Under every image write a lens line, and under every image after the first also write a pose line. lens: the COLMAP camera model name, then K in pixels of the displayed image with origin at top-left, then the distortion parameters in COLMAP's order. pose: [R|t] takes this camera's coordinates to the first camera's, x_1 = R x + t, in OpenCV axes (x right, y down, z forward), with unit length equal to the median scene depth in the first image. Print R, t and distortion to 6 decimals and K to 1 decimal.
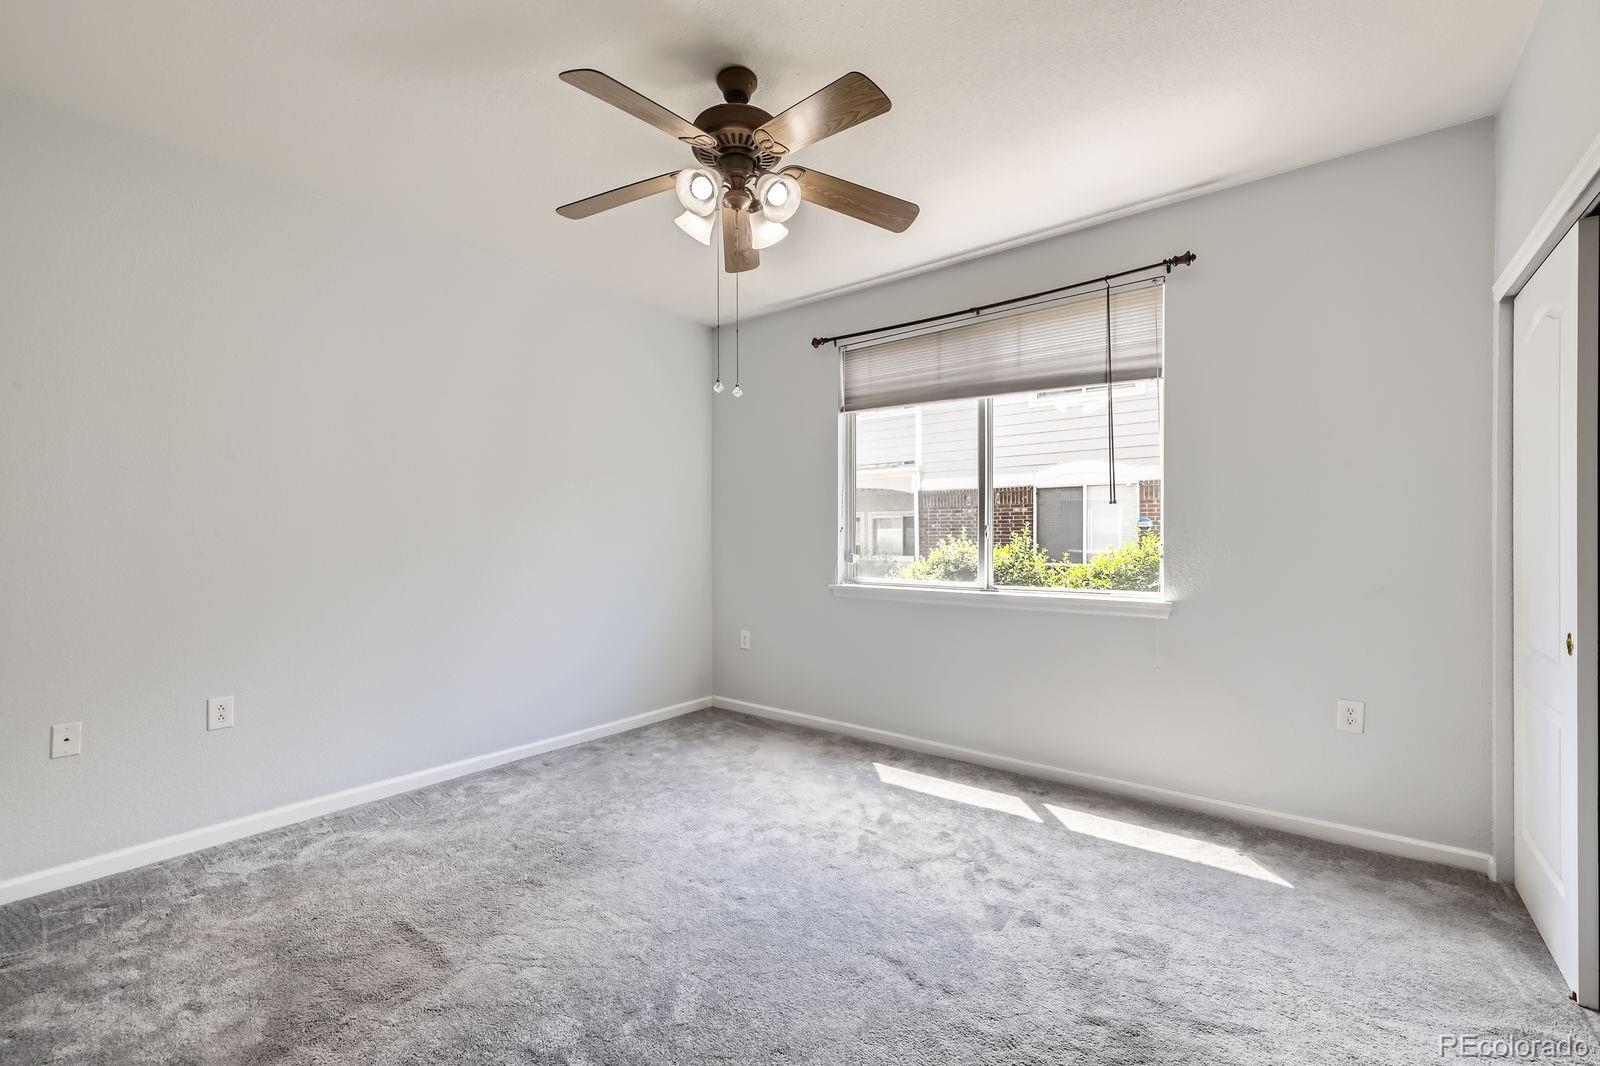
lens RADIAL K [[680.8, 0, 796.0], [0, 680.8, 541.7], [0, 0, 1]] dist [0.006449, -0.000542]
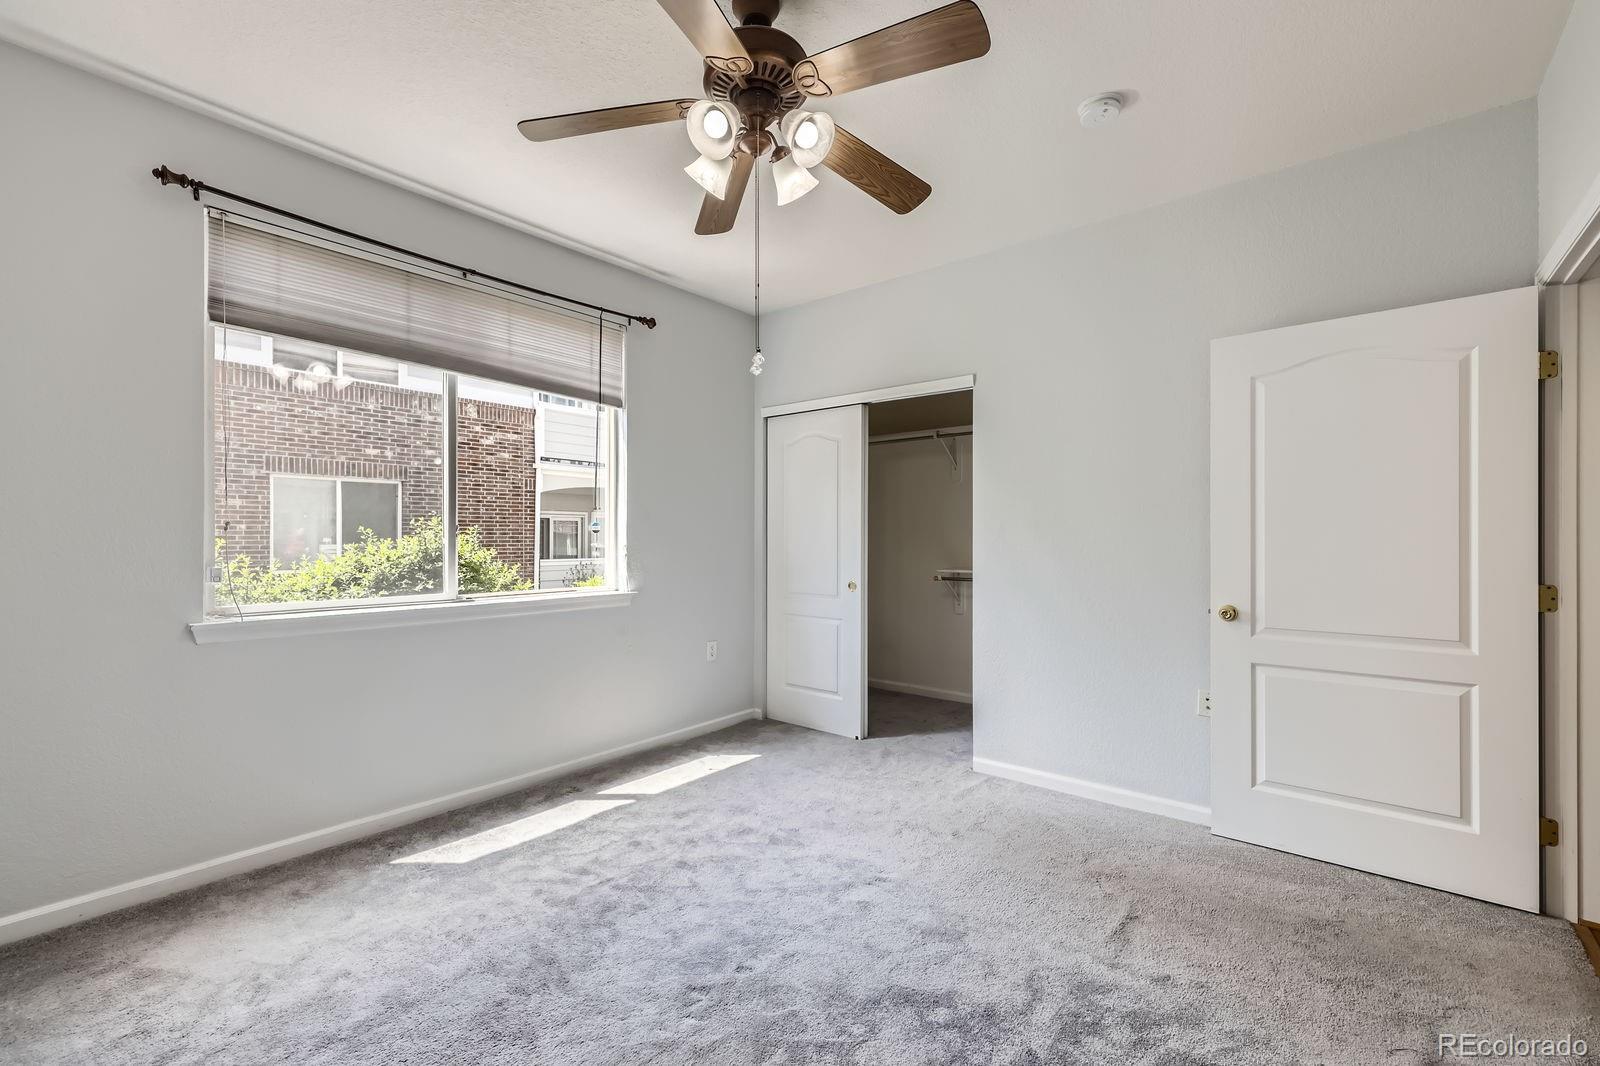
lens RADIAL K [[680.8, 0, 796.0], [0, 680.8, 541.7], [0, 0, 1]] dist [0.006449, -0.000542]
pose [[0.024942, -0.002372, 0.999686, -0.652238], [0.005045, 0.999985, 0.002247, -0.003183], [-0.999676, 0.004988, 0.024953, 0.643327]]
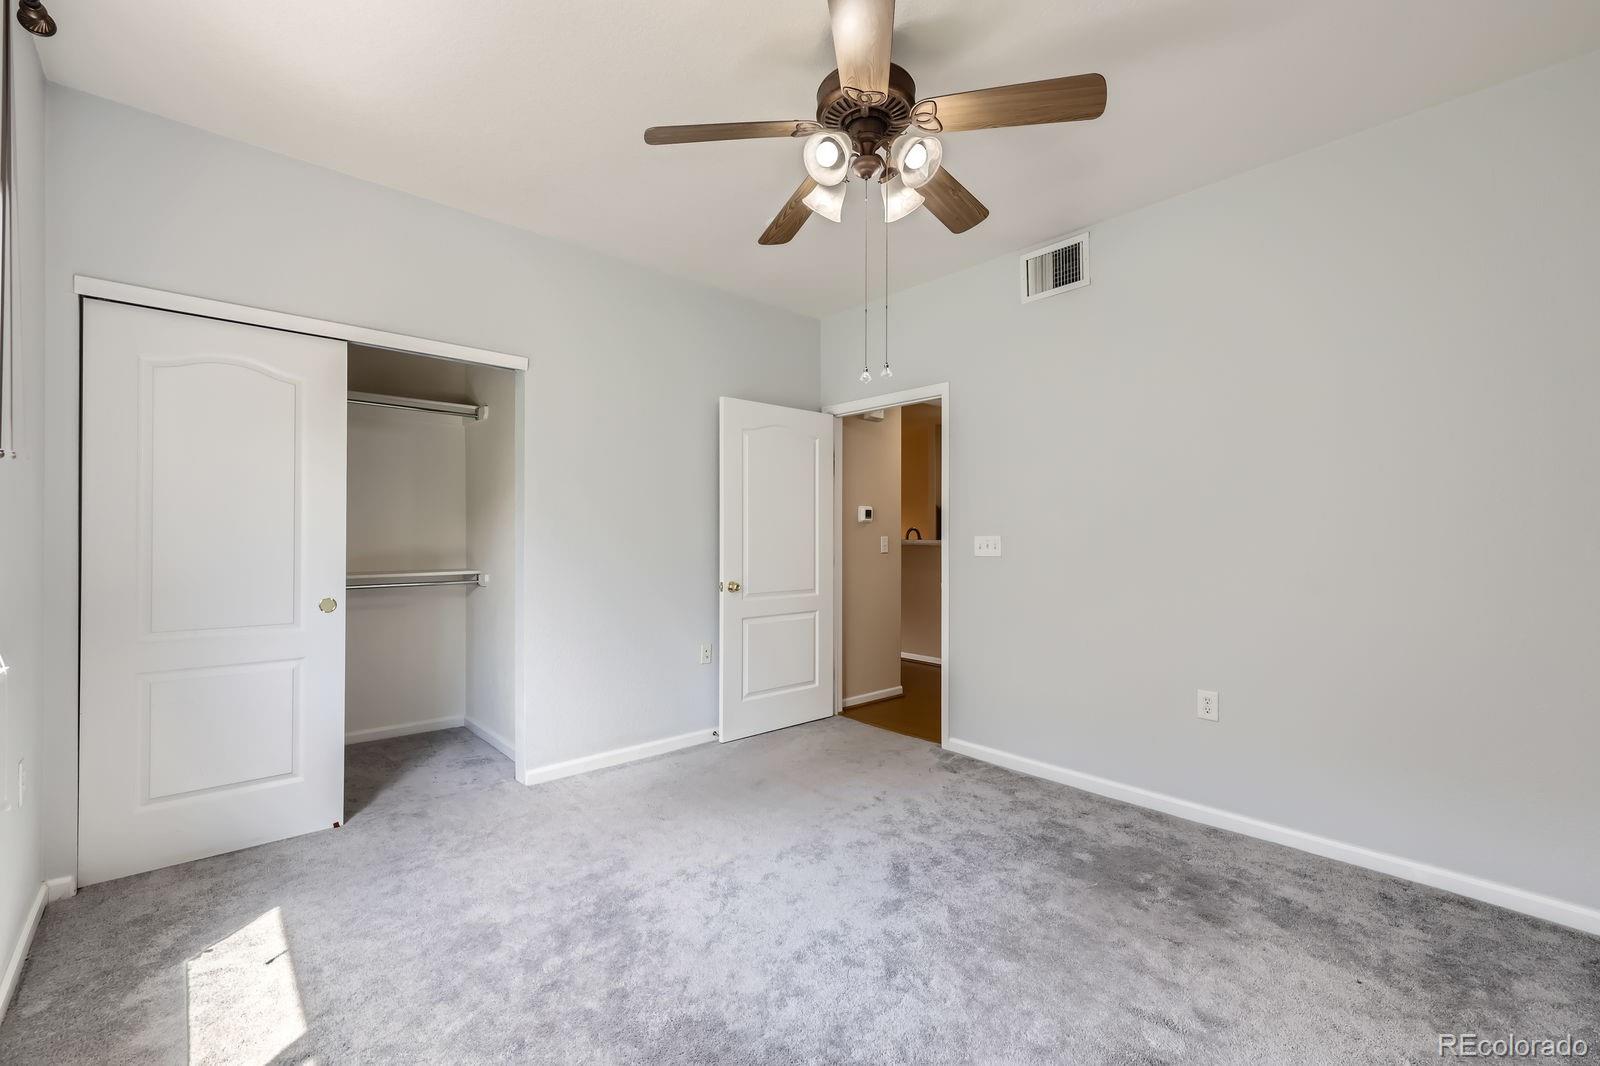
lens RADIAL K [[674.2, 0, 787.0], [0, 674.2, 536.2], [0, 0, 1]] dist [-0.000290, -0.000179]
pose [[-0.985988, 0.001902, 0.166806, -0.086332], [0.002151, 0.999997, 0.001312, -0.003419], [-0.166803, 0.001652, -0.985989, 1.325448]]
